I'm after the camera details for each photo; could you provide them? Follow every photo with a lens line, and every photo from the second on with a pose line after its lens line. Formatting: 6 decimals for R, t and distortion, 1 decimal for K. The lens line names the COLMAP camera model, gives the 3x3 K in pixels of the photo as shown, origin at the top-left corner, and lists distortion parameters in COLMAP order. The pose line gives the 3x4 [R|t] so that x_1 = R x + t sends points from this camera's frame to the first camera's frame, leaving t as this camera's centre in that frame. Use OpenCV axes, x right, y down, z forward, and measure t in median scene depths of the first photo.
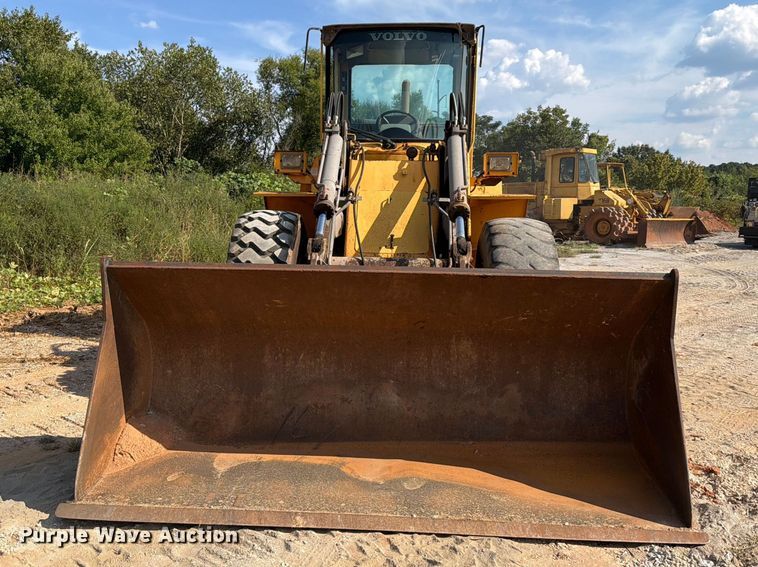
lens RADIAL K [[777.2, 0, 347.6], [0, 777.2, 283.3], [0, 0, 1]] dist [0.198815, -0.454077]
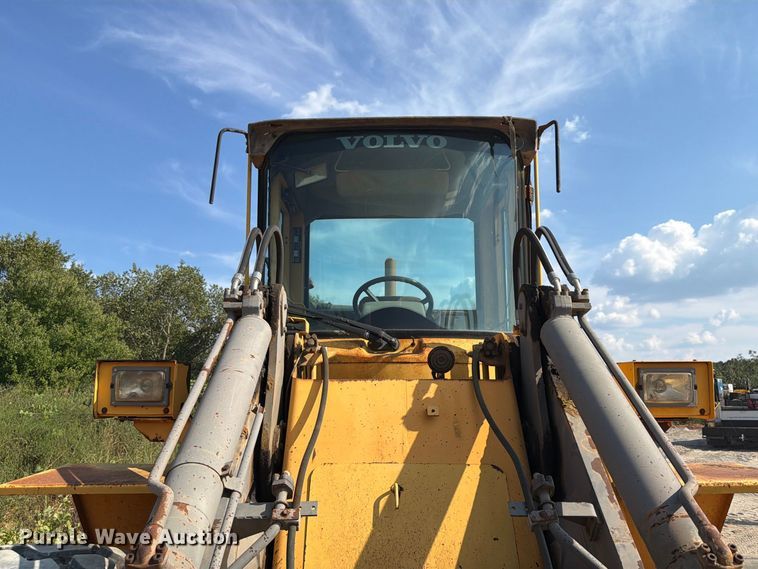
lens RADIAL K [[624.3, 0, 379.0], [0, 624.3, 284.5], [0, 0, 1]] dist [0.131416, -0.242467]
pose [[0.995885, -0.000678, 0.090628, 0.016612], [0.025573, 0.961440, -0.273822, -0.105140], [-0.086947, 0.275013, 0.957501, 0.613368]]
